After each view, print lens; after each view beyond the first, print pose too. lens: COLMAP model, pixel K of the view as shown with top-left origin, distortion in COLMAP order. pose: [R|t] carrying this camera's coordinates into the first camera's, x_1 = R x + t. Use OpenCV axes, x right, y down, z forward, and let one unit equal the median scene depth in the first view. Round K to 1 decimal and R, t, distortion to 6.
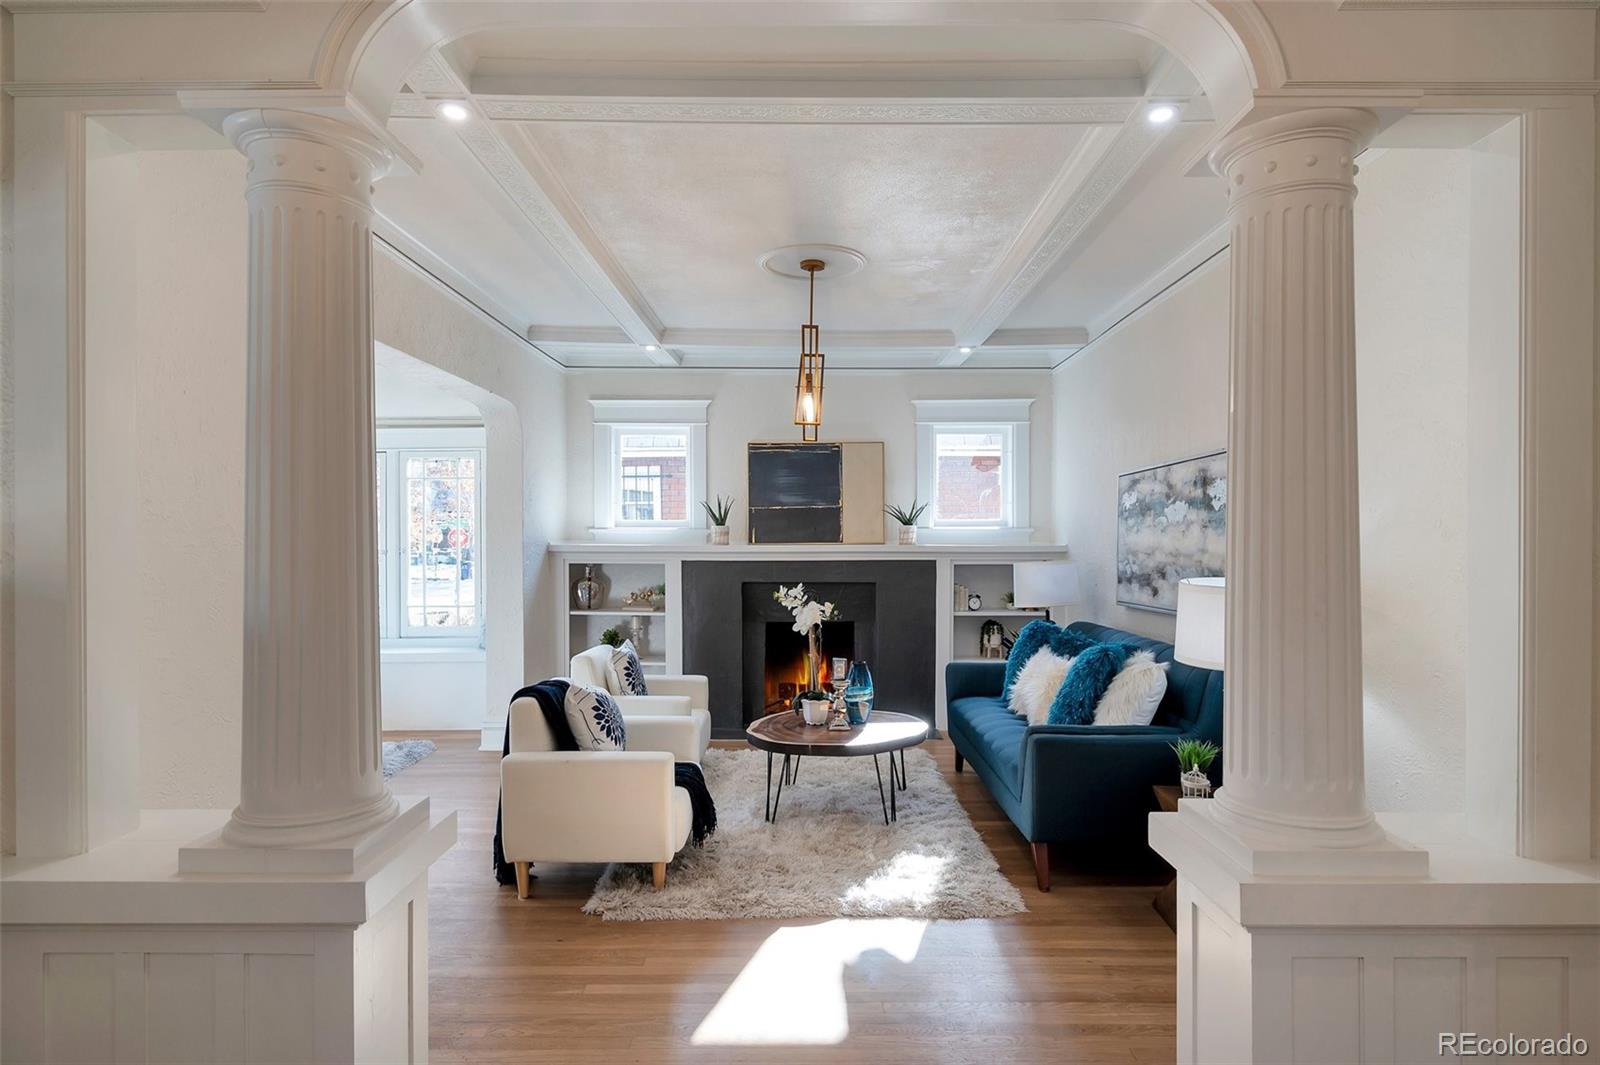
lens RADIAL K [[859.5, 0, 800.3], [0, 859.5, 537.9], [0, 0, 1]] dist [0.006496, 0.000177]
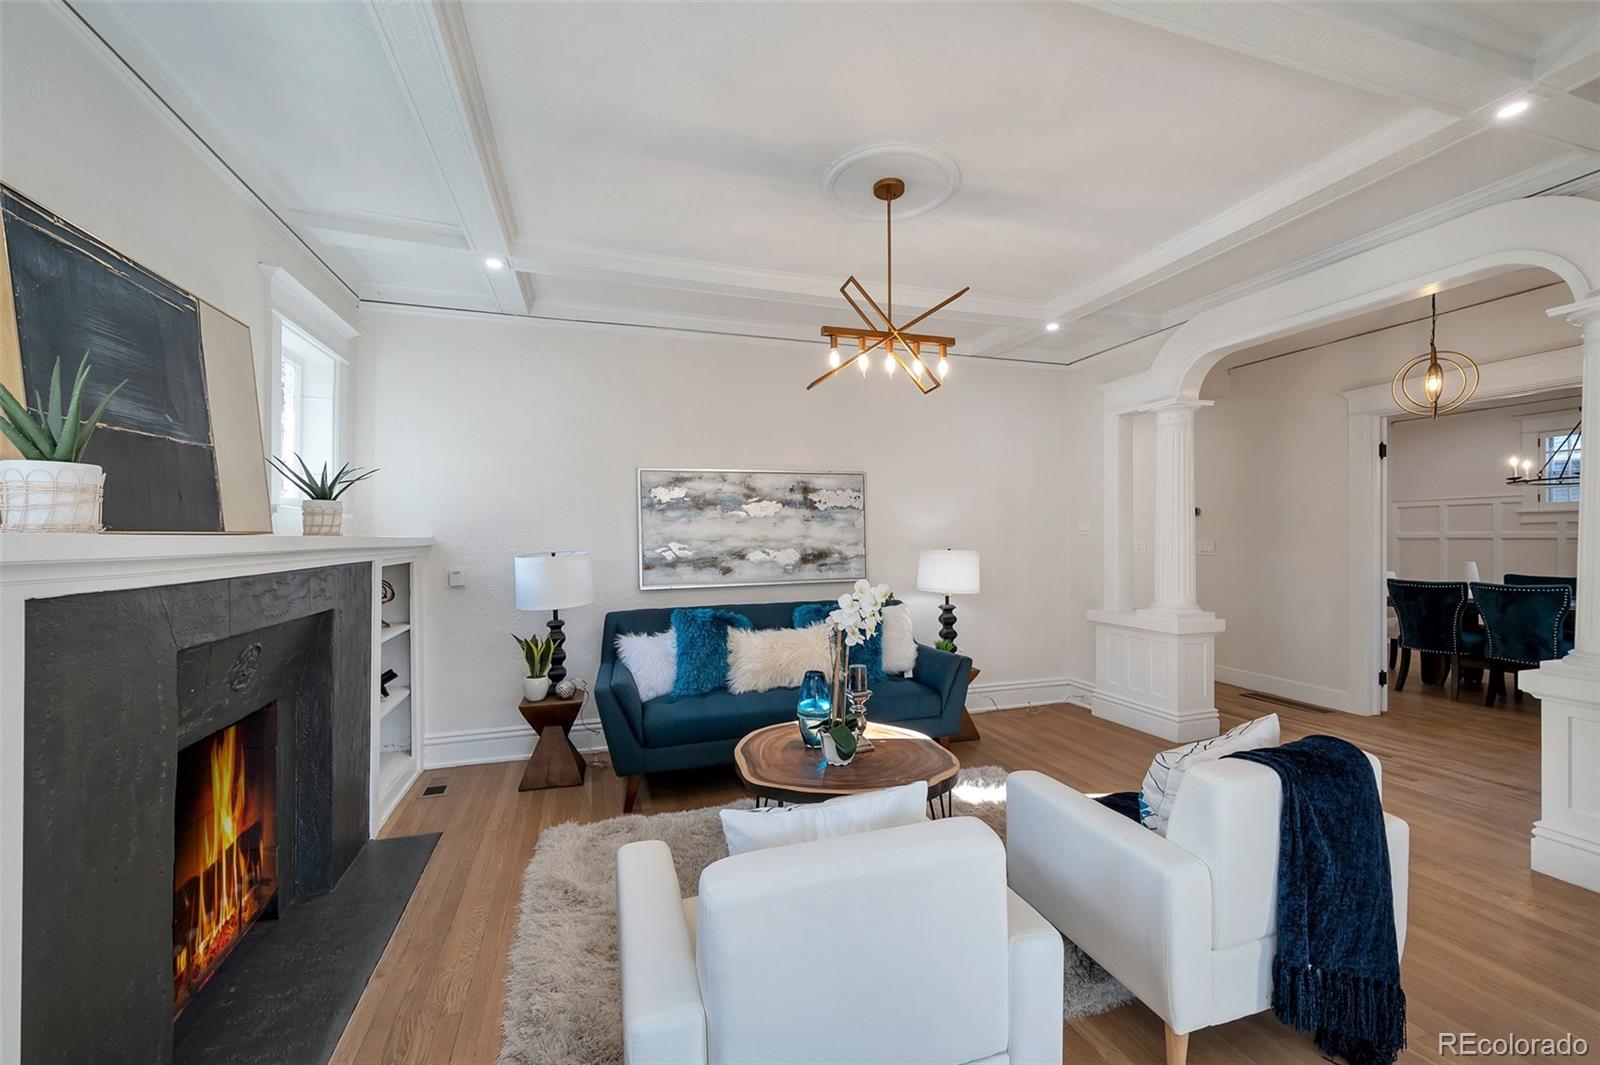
lens RADIAL K [[639.3, 0, 796.9], [0, 639.3, 530.5], [0, 0, 1]] dist [0.000887, -0.000069]
pose [[-0.311367, 0.012659, 0.950205, -0.362912], [0.005326, 0.999919, -0.011576, 0.010967], [-0.950275, 0.001457, -0.311409, 0.851496]]
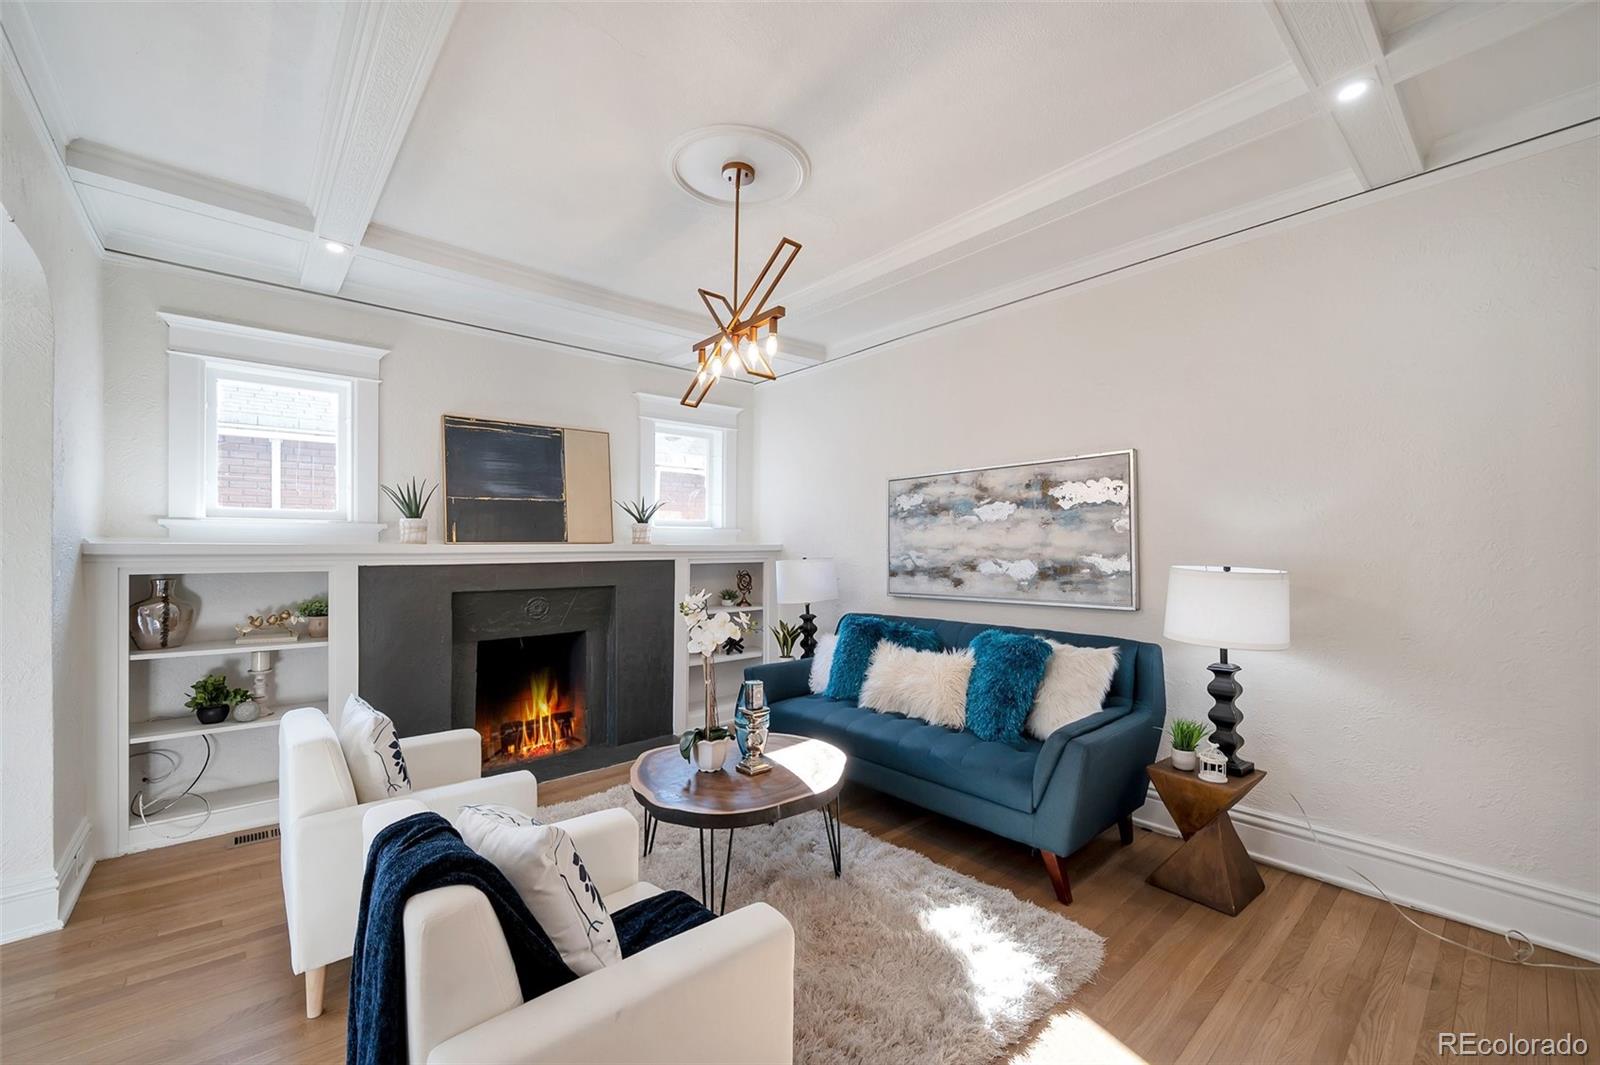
lens RADIAL K [[649.7, 0, 808.3], [0, 649.7, 538.8], [0, 0, 1]] dist [-0.001538, -0.000033]
pose [[0.746025, 0.006356, 0.665887, -0.216360], [0.001103, 0.999941, -0.010780, 0.010277], [-0.665917, 0.008776, 0.745975, 0.352247]]
